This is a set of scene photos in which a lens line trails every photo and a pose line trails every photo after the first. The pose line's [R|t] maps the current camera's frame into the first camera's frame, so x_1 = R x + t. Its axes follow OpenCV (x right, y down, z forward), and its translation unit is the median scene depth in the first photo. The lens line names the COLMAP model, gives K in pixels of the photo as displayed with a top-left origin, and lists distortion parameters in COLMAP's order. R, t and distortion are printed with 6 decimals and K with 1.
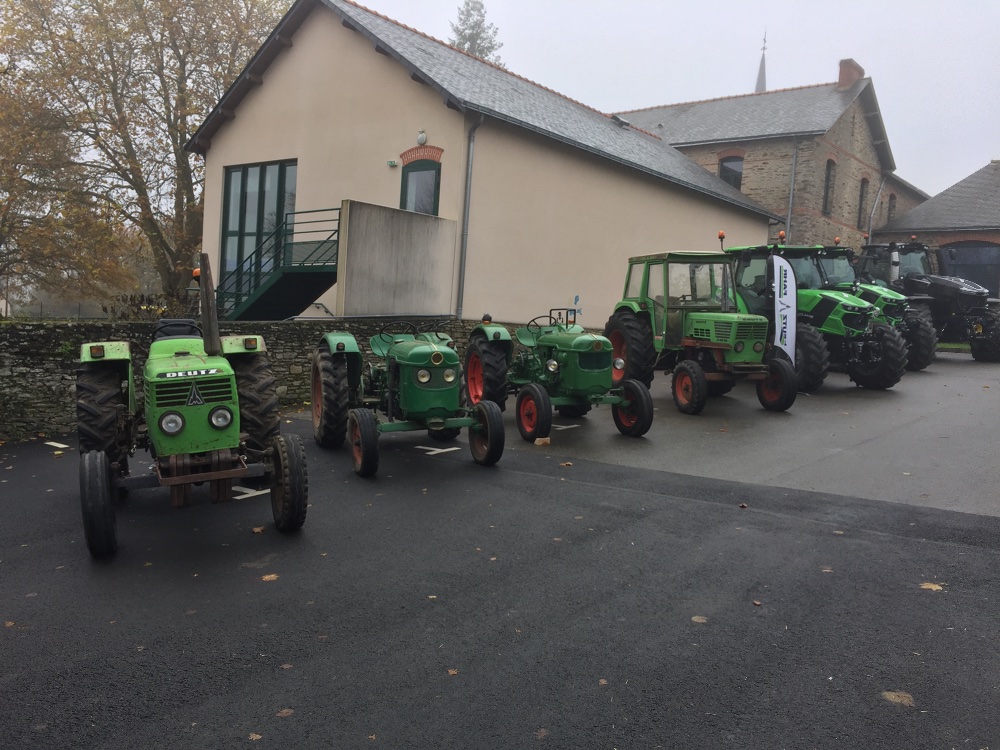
lens RADIAL K [[847.2, 0, 497.7], [0, 847.2, 377.1], [0, 0, 1]] dist [0.060530, -0.045633]
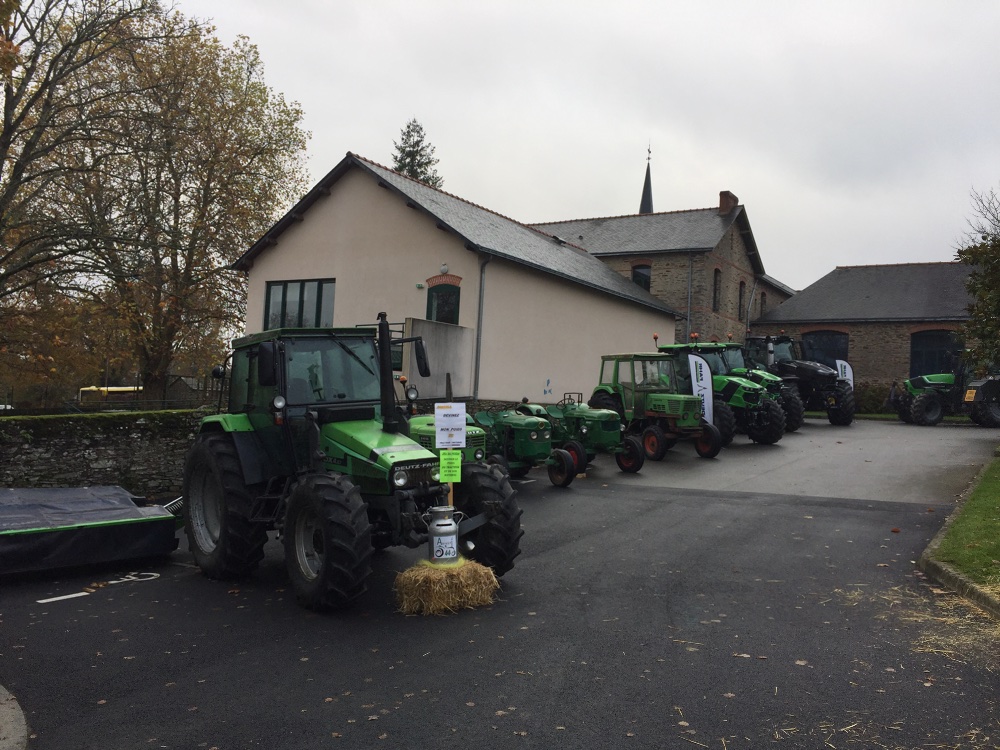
lens RADIAL K [[847.2, 0, 500.3], [0, 847.2, 373.9], [0, 0, 1]] dist [0.060530, -0.045633]
pose [[0.991184, -0.010046, 0.132108, -0.151149], [0.021872, 0.995848, -0.088371, 0.010210], [-0.130671, 0.090481, 0.987288, -0.293271]]
